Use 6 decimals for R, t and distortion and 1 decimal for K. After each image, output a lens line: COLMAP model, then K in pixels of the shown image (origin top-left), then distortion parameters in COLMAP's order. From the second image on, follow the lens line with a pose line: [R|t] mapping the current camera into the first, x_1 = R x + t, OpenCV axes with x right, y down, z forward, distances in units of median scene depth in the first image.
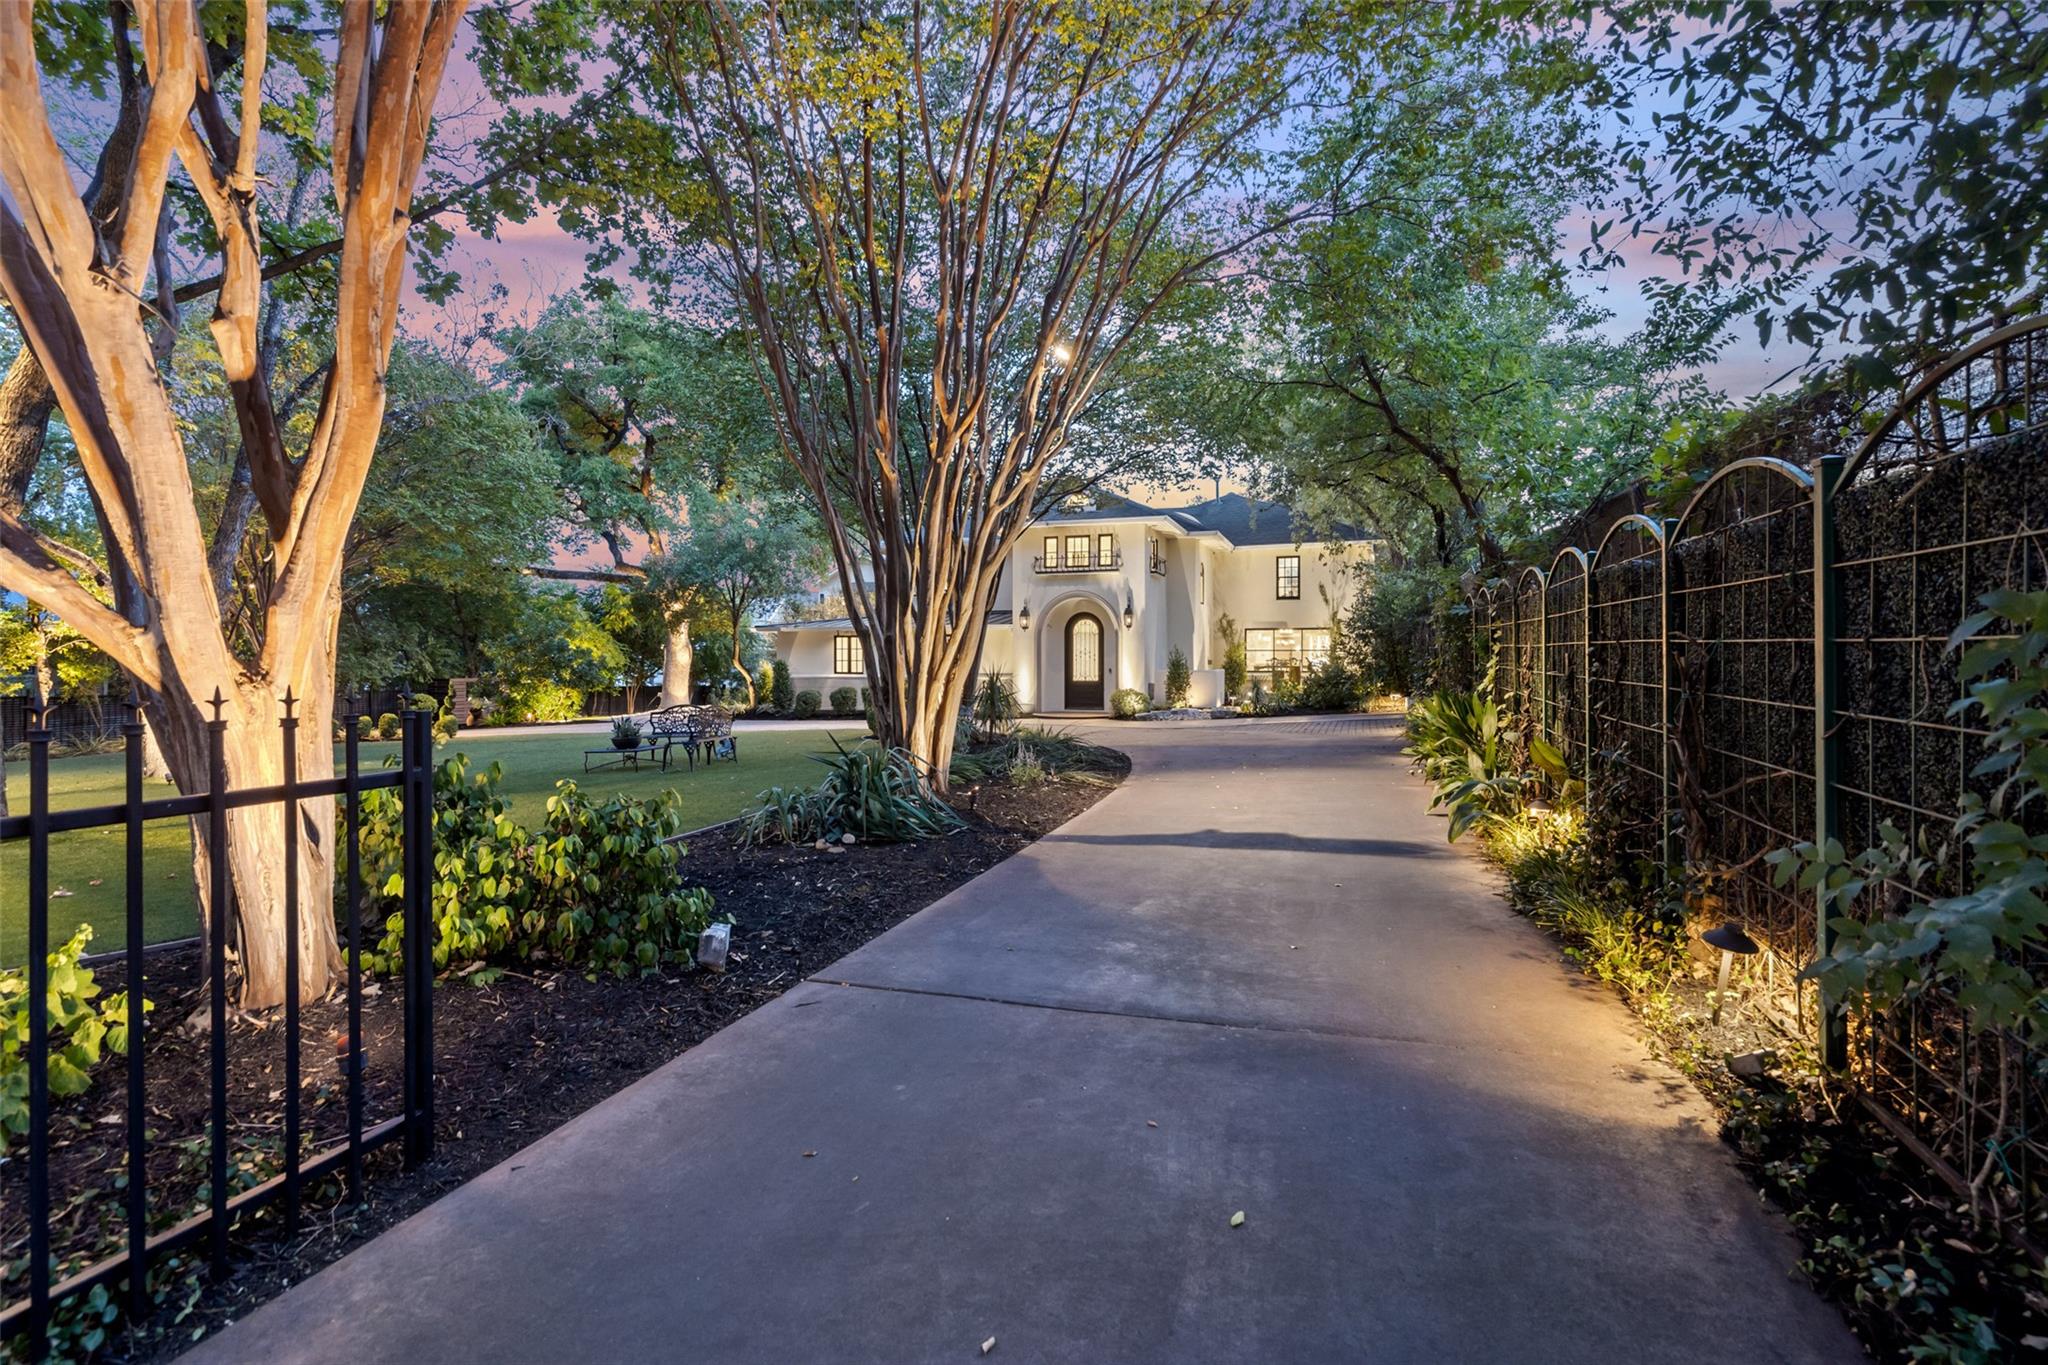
lens RADIAL K [[952.4, 0, 1022.6], [0, 952.4, 678.1], [0, 0, 1]] dist [-0.005087, -0.000576]
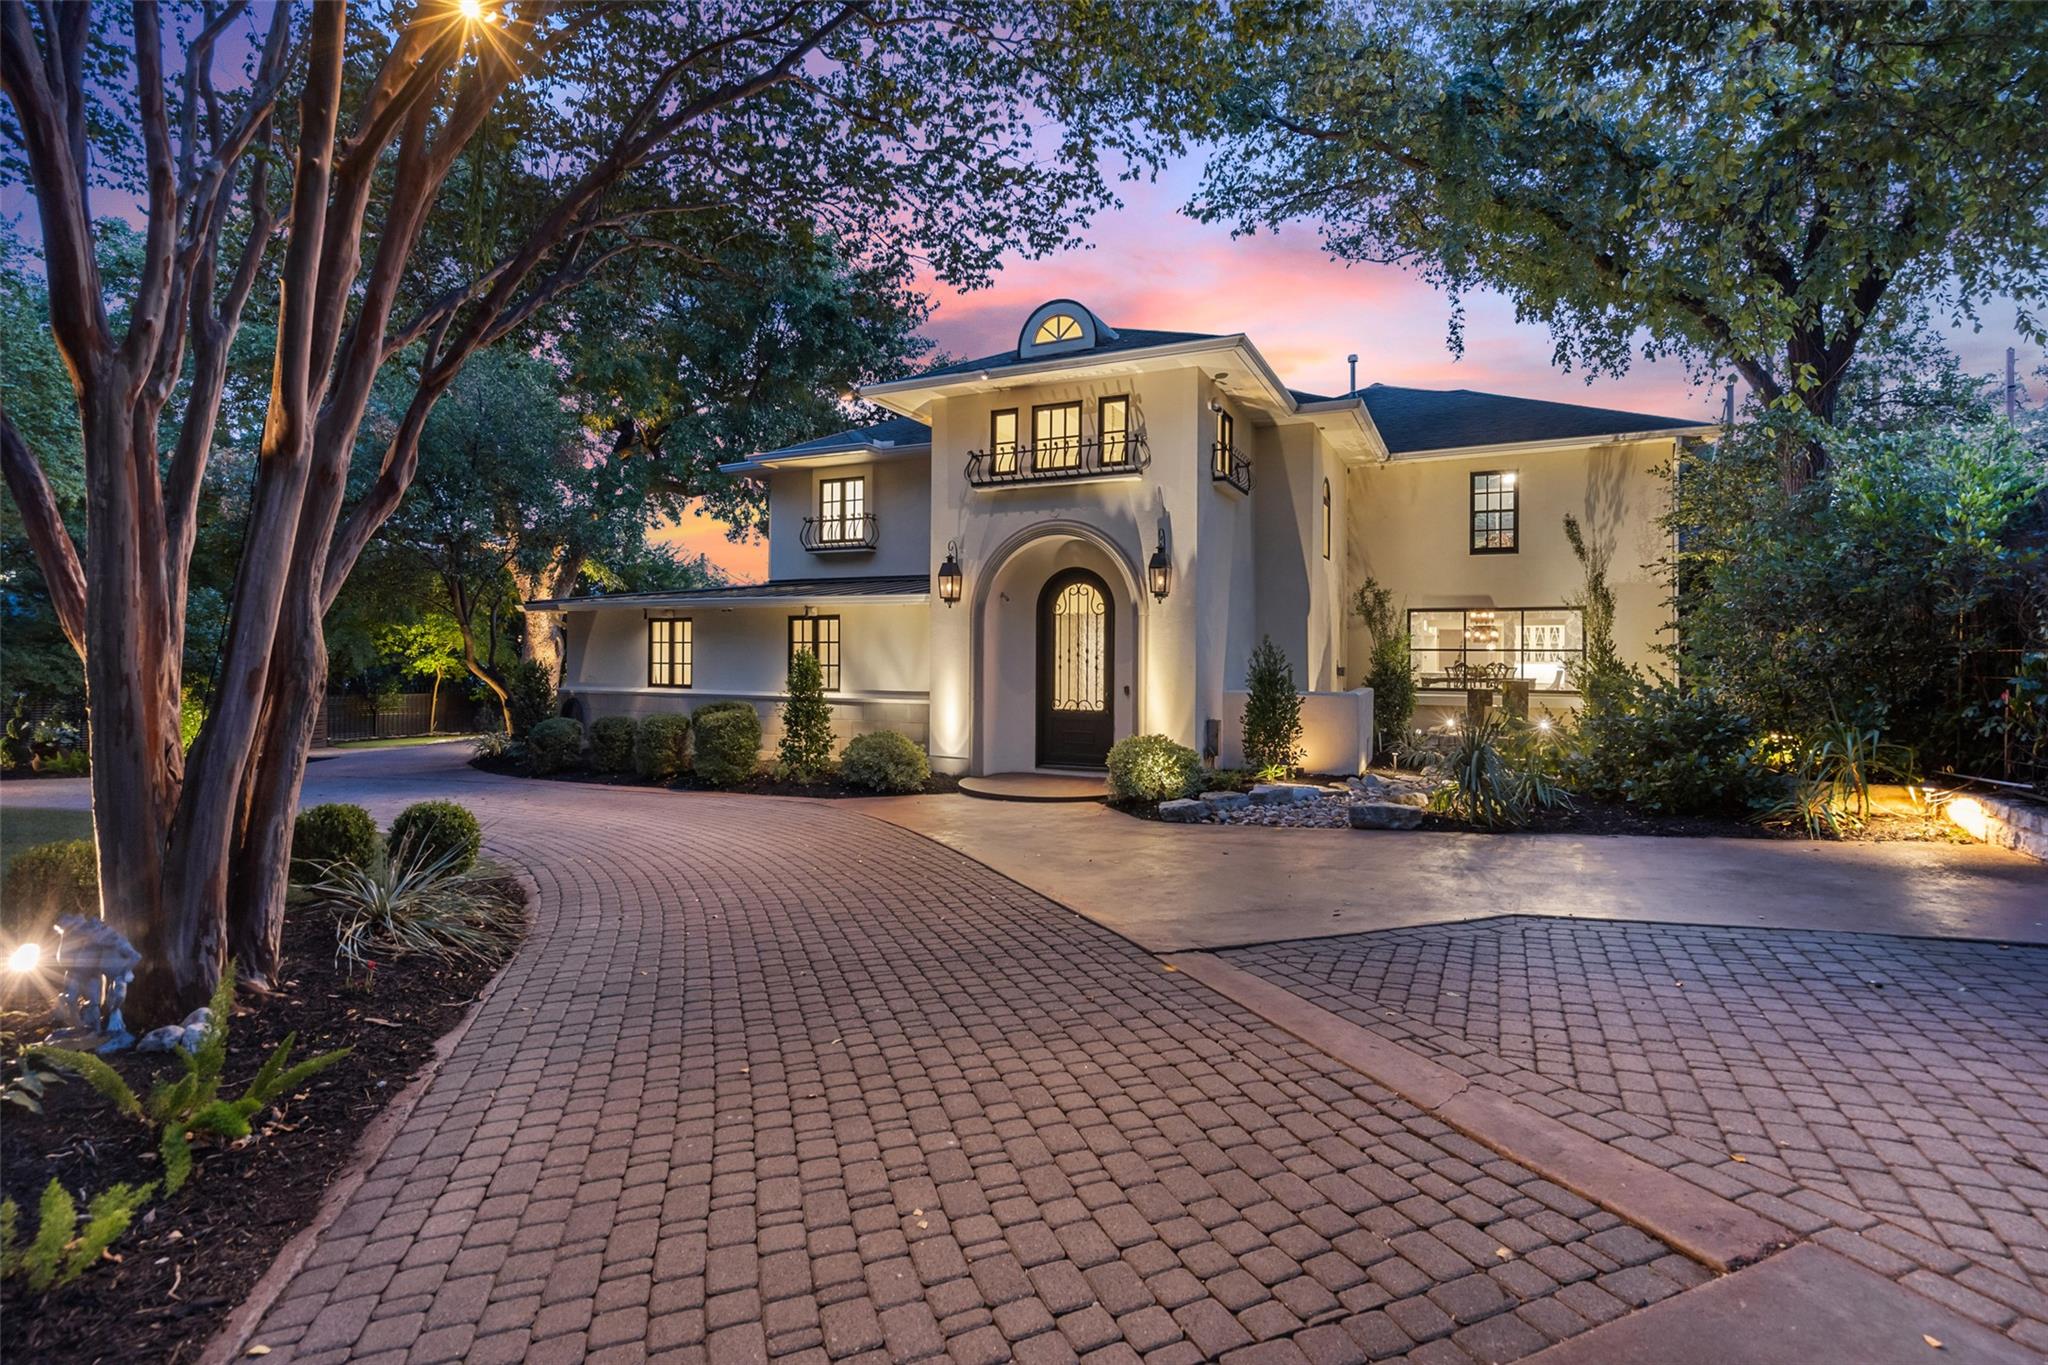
lens RADIAL K [[952.4, 0, 1025.1], [0, 952.4, 675.9], [0, 0, 1]] dist [-0.005087, -0.000576]
pose [[0.993752, 0.009878, -0.111172, 0.094328], [-0.009962, 0.999950, -0.000200, -0.014528], [0.111165, 0.001306, 0.993801, 0.523450]]
